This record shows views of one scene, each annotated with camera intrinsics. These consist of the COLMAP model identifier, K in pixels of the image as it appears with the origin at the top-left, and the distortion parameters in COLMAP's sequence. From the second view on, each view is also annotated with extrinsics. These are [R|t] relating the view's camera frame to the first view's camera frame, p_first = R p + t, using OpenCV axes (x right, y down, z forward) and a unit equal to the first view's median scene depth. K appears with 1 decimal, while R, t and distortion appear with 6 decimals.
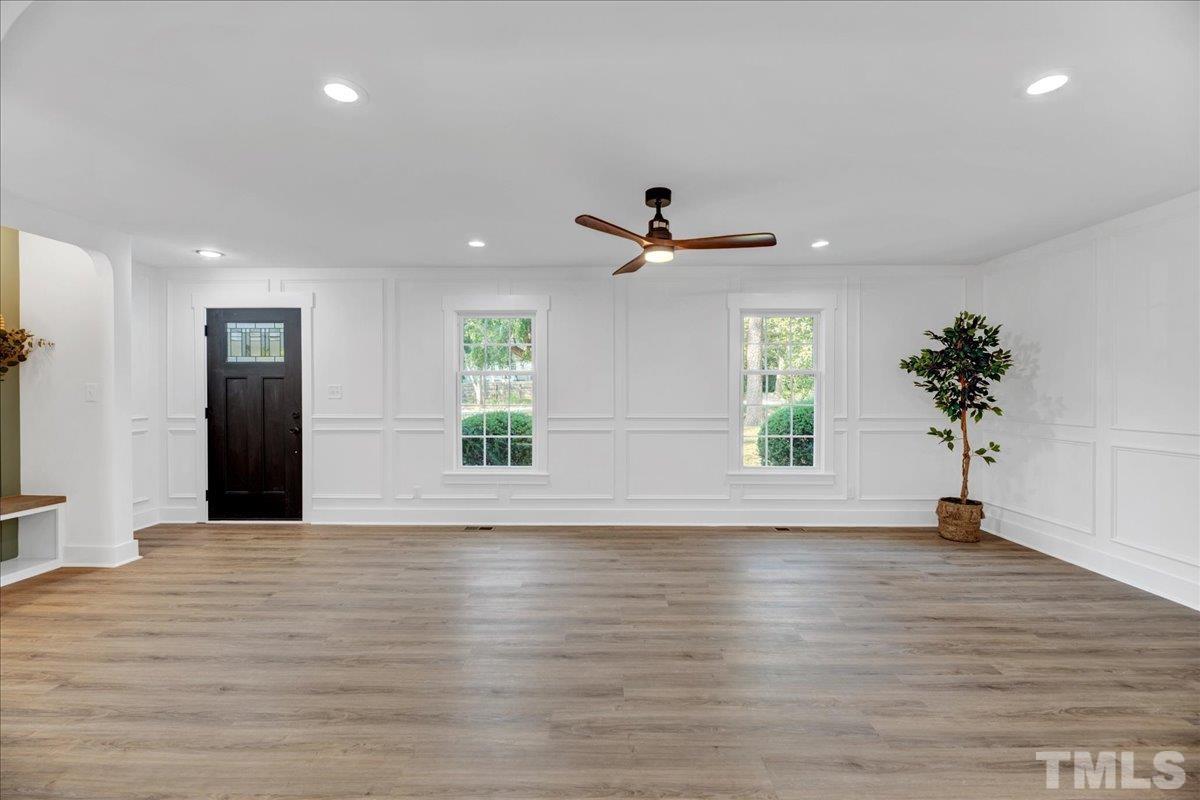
lens RADIAL K [[487.8, 0, 602.3], [0, 487.8, 396.5], [0, 0, 1]] dist [0.000335, -0.000465]
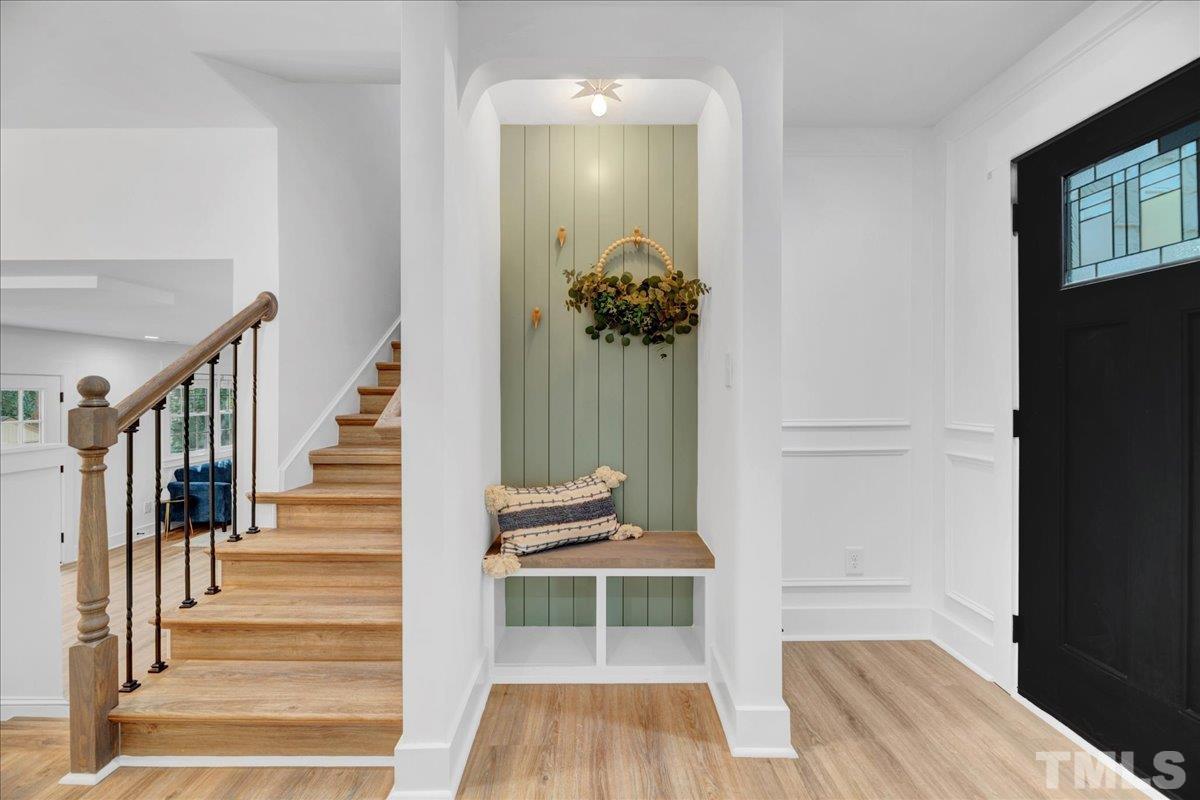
lens RADIAL K [[487.8, 0, 596.8], [0, 487.8, 389.3], [0, 0, 1]] dist [0.000335, -0.000465]
pose [[0.013080, 0.002634, -0.999911, -0.473342], [-0.008203, 0.999963, 0.002527, 0.008998], [0.999881, 0.008169, 0.013101, 0.741570]]
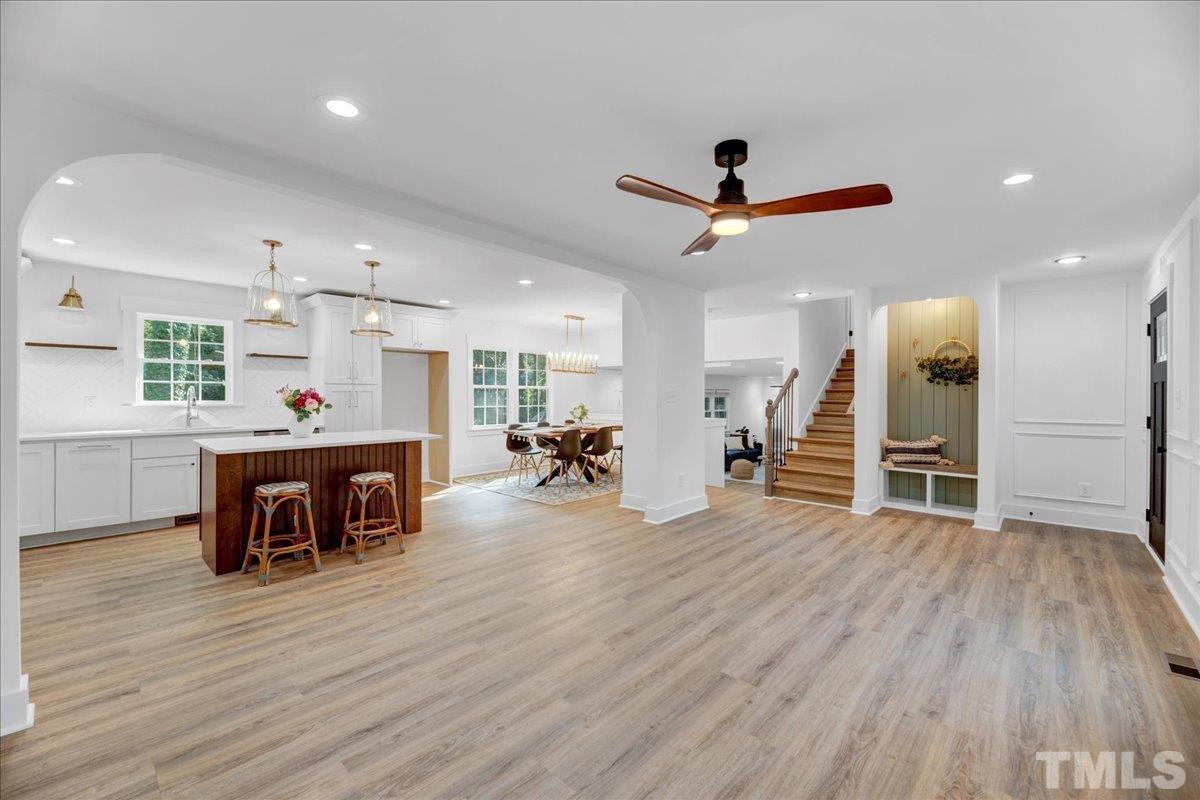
lens RADIAL K [[487.8, 0, 597.5], [0, 487.8, 397.7], [0, 0, 1]] dist [0.000335, -0.000465]
pose [[-0.673914, 0.003560, -0.738801, 0.603136], [-0.010464, 0.999842, 0.014362, -0.015183], [0.738735, 0.017410, -0.673771, 0.975796]]
